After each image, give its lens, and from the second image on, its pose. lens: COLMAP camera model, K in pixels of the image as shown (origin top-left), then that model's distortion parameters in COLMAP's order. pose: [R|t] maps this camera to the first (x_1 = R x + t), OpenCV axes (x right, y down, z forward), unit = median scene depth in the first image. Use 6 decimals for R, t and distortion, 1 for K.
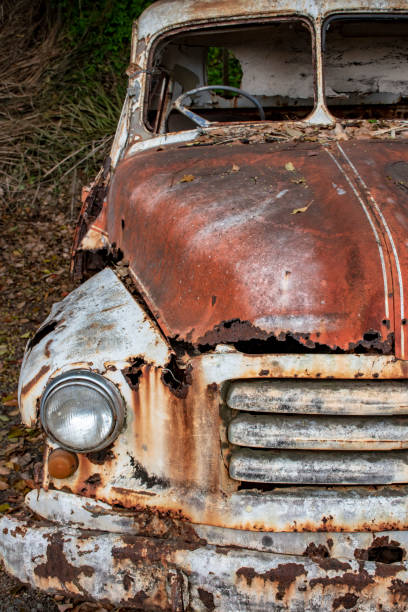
lens RADIAL K [[707.3, 0, 204.0], [0, 707.3, 306.0], [0, 0, 1]] dist [0.011393, 0.292893]
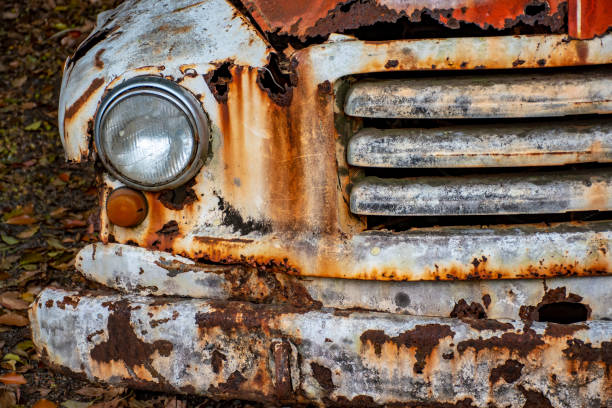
lens RADIAL K [[1419.4, 0, 306.0], [0, 1419.4, 204.0], [0, 0, 1]] dist [0.511482, 0.548214]
pose [[0.999124, -0.012442, -0.039949, 0.048496], [0.014132, 0.999005, 0.042310, 0.164084], [0.039383, -0.042837, 0.998306, -0.496449]]
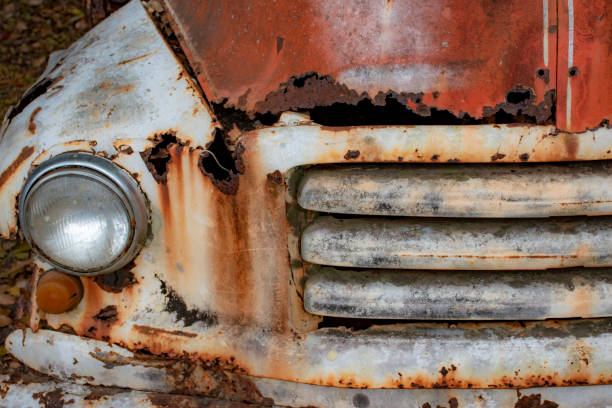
lens RADIAL K [[981.0, 0, 306.0], [0, 981.0, 204.0], [0, 0, 1]] dist [0.164766, 0.593777]
pose [[0.999827, -0.006152, -0.017556, 0.053612], [0.008508, 0.990470, 0.137465, 0.013048], [0.016543, -0.137590, 0.990351, 0.086349]]
